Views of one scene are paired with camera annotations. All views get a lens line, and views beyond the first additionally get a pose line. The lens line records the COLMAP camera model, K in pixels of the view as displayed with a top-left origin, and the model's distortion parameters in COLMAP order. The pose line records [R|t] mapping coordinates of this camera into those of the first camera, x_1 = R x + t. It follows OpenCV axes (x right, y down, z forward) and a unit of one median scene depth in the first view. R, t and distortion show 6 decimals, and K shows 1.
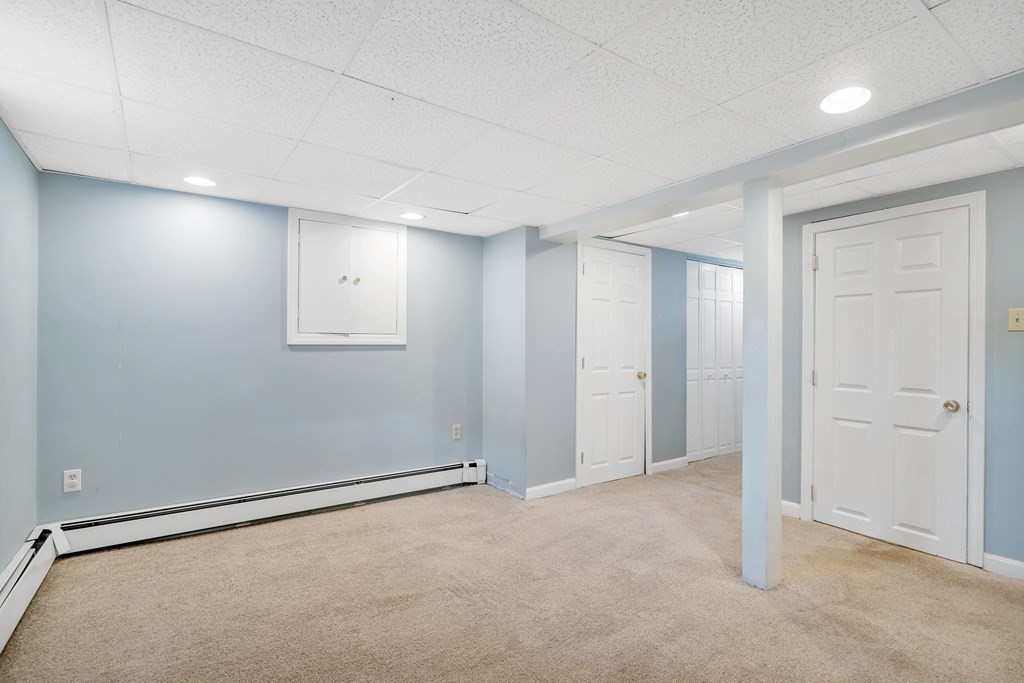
lens RADIAL K [[468.0, 0, 508.8], [0, 468.0, 345.1], [0, 0, 1]] dist [0.001703, 0.000253]
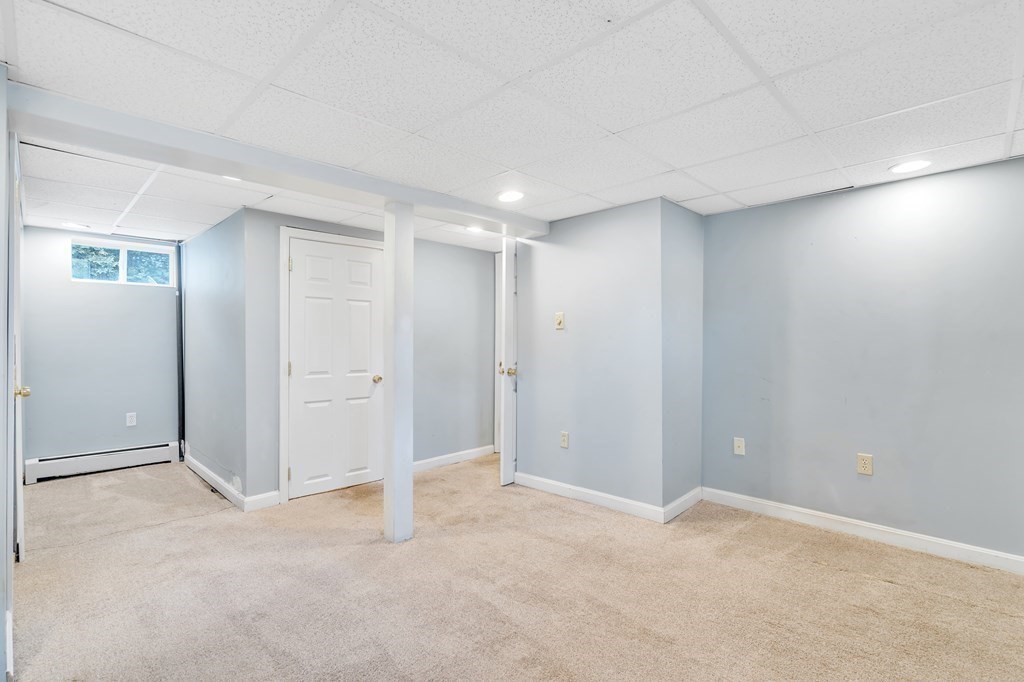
lens RADIAL K [[468.0, 0, 510.0], [0, 468.0, 339.3], [0, 0, 1]] dist [0.001703, 0.000253]
pose [[-0.134778, -0.009228, 0.990833, -0.566261], [0.000874, 0.999955, 0.009432, -0.011172], [-0.990875, 0.002137, -0.134764, 0.721789]]
